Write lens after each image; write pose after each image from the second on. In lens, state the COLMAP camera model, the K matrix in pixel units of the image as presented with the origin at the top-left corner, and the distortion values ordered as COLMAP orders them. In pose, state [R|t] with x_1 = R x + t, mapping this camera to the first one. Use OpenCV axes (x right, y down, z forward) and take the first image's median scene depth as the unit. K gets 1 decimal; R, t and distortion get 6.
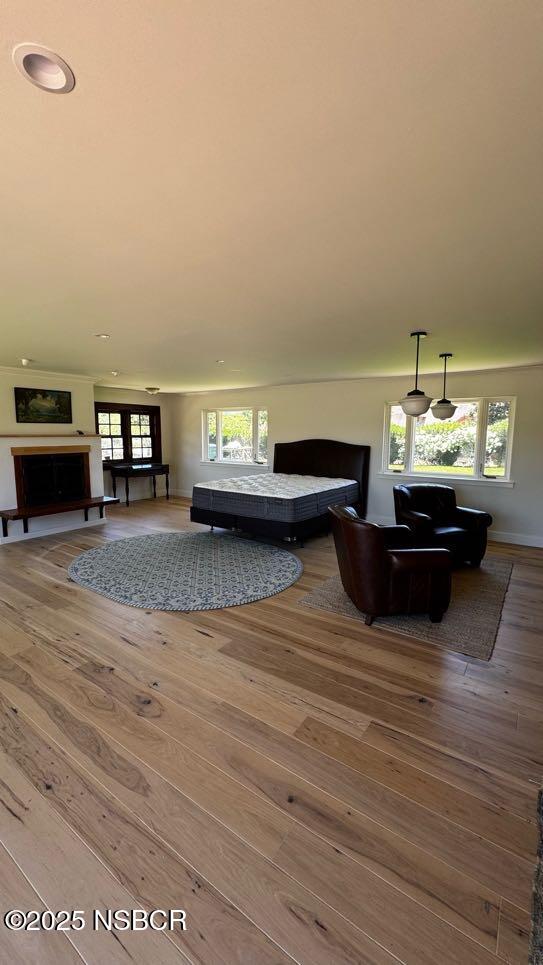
lens RADIAL K [[386.1, 0, 271.1], [0, 386.1, 481.3], [0, 0, 1]] dist [-0.002318, 0.000515]
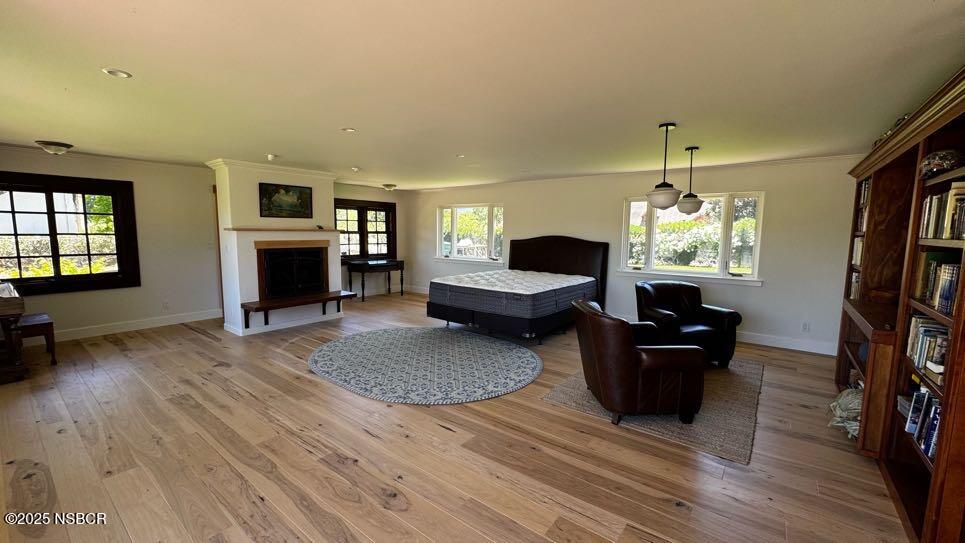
lens RADIAL K [[386.1, 0, 482.5], [0, 386.1, 271.5], [0, 0, 1]] dist [-0.002318, 0.000515]
pose [[0.998876, 0.010327, -0.046258, -0.030933], [-0.011388, 0.999677, -0.022718, 0.013509], [0.046009, 0.023219, 0.998671, 0.010310]]
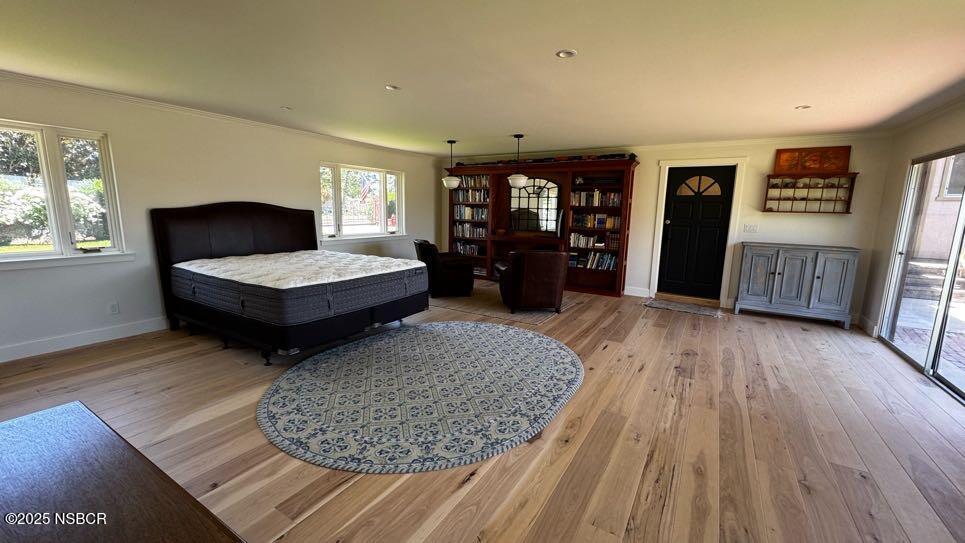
lens RADIAL K [[386.1, 0, 482.5], [0, 386.1, 271.5], [0, 0, 1]] dist [-0.002318, 0.000515]
pose [[-0.064772, -0.165179, 0.984134, -1.088896], [0.107586, 0.979301, 0.171448, -0.106000], [-0.992084, 0.116984, -0.045661, 1.113737]]
